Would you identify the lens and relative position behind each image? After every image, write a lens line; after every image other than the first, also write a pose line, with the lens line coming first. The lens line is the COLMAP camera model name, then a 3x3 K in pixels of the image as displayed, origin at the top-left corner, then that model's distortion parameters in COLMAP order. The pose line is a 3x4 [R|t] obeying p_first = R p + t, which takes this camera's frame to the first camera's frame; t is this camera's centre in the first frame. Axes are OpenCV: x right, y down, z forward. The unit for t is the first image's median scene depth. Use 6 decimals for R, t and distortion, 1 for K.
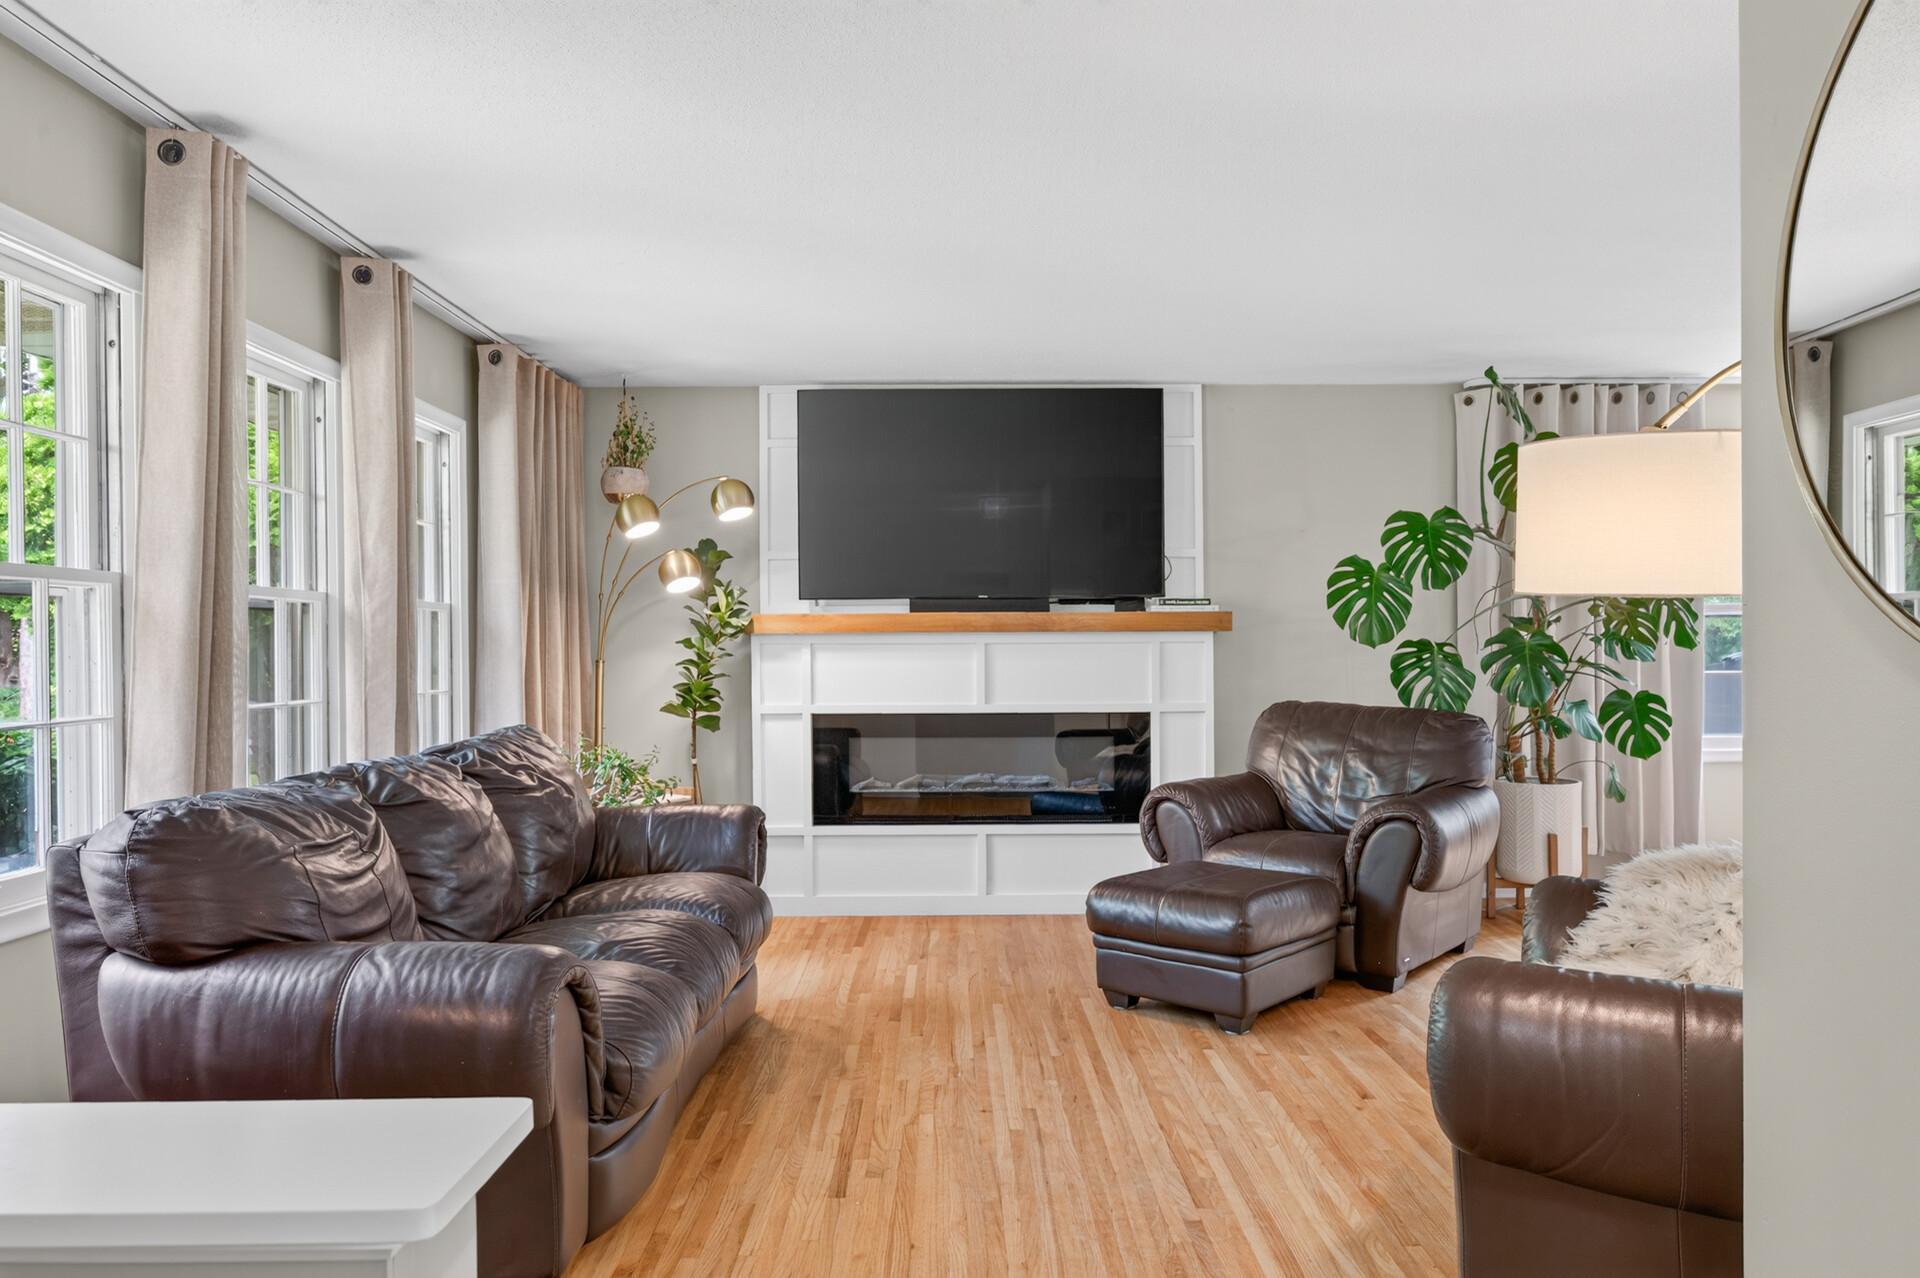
lens RADIAL K [[1279.5, 0, 960.0], [0, 1279.5, 639.0], [0, 0, 1]] dist [-0.005399, 0.000167]
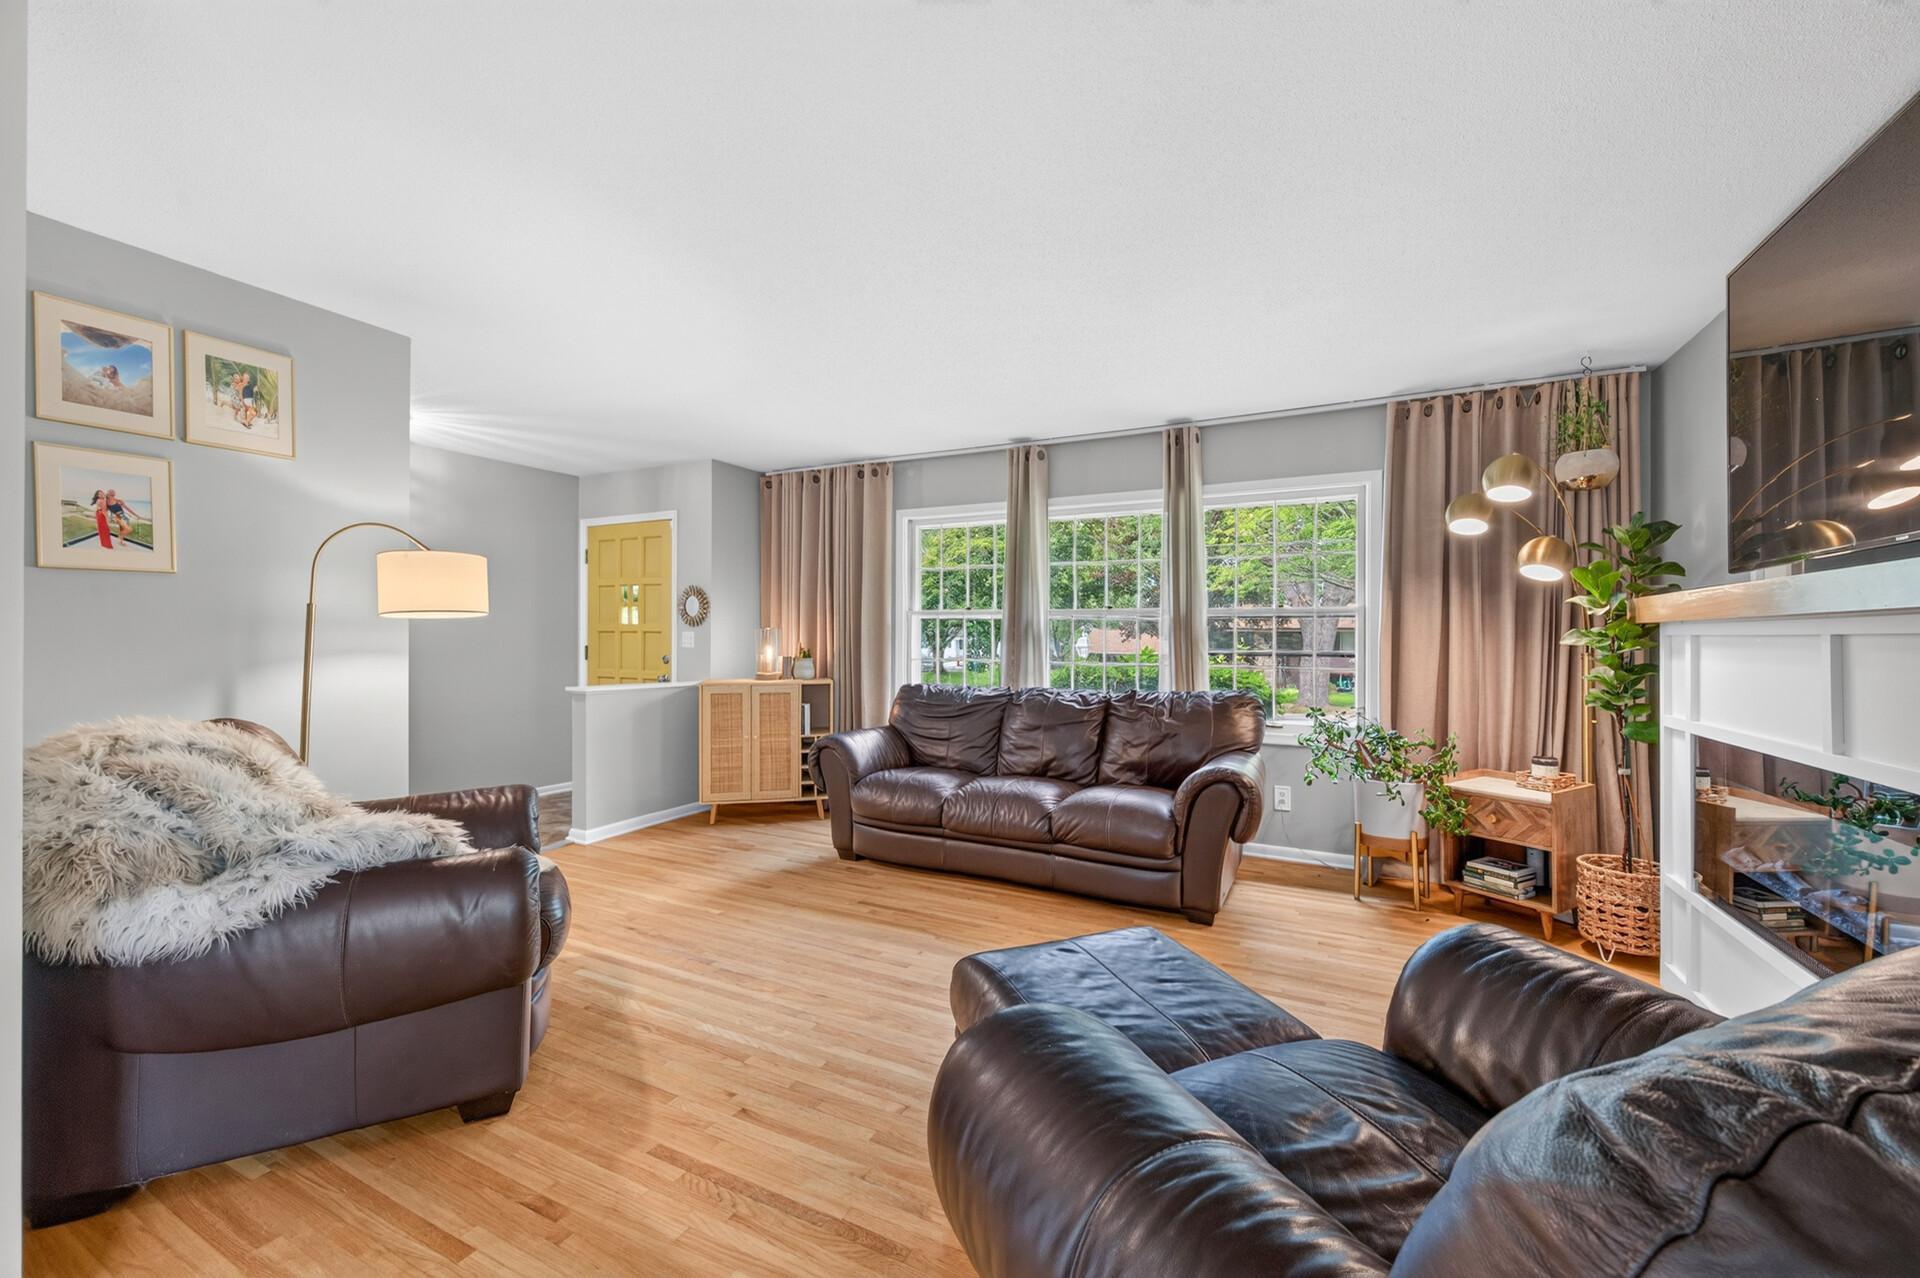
lens RADIAL K [[744.8, 0, 960.0], [0, 744.8, 639.0], [0, 0, 1]] dist [-0.000767, -0.000197]
pose [[-0.453391, 0.009473, -0.891261, 0.473880], [-0.000347, 0.999942, 0.010805, 0.001169], [0.891311, 0.005208, -0.453362, 0.895736]]
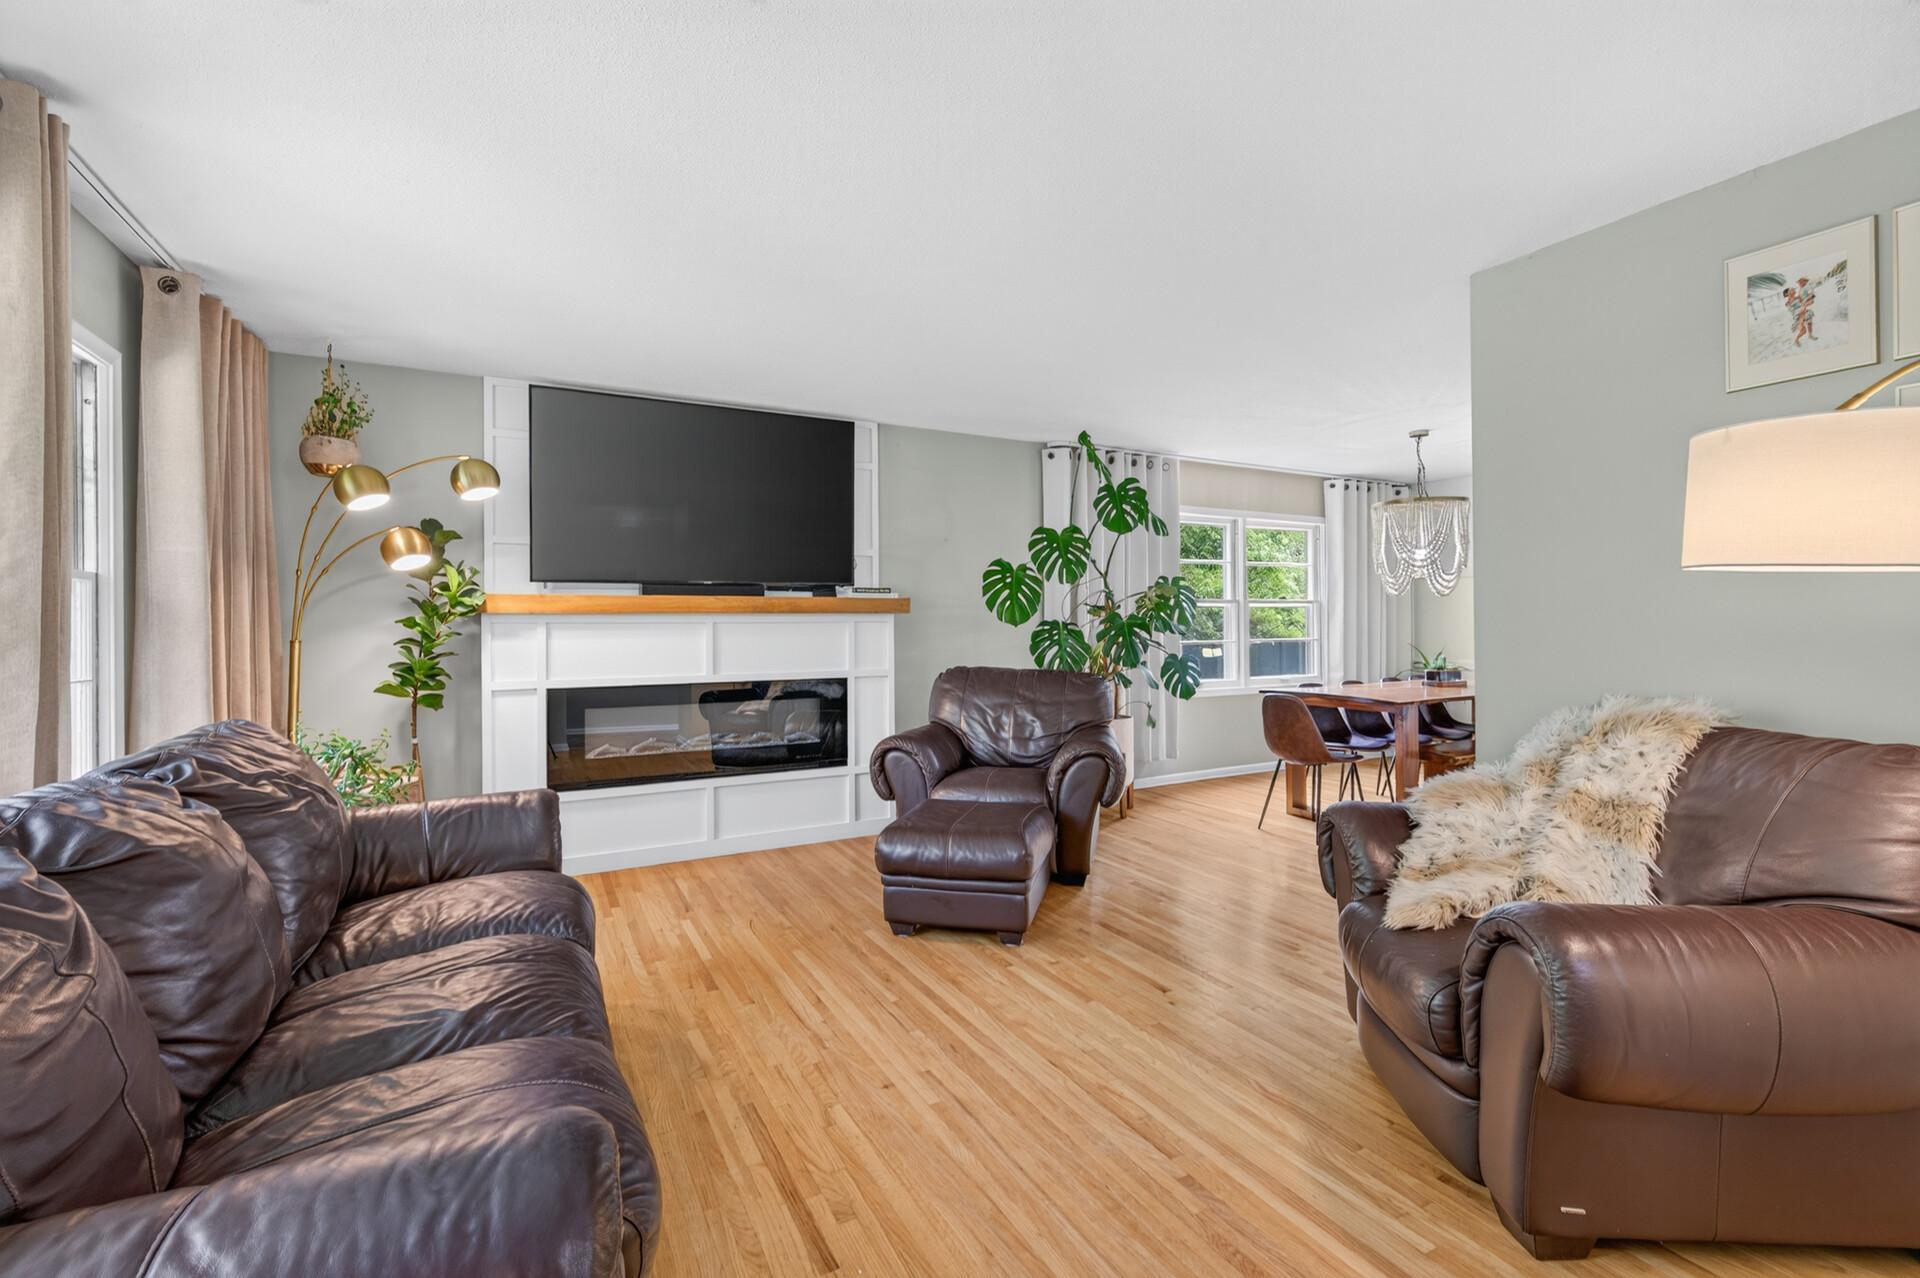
lens RADIAL K [[830.4, 0, 963.5], [0, 830.4, 616.1], [0, 0, 1]] dist [0.001583, -0.000044]
pose [[0.880684, 0.004997, 0.473679, -0.150202], [-0.001290, 0.999966, -0.008151, 0.003590], [-0.473703, 0.006567, 0.880660, 0.249223]]
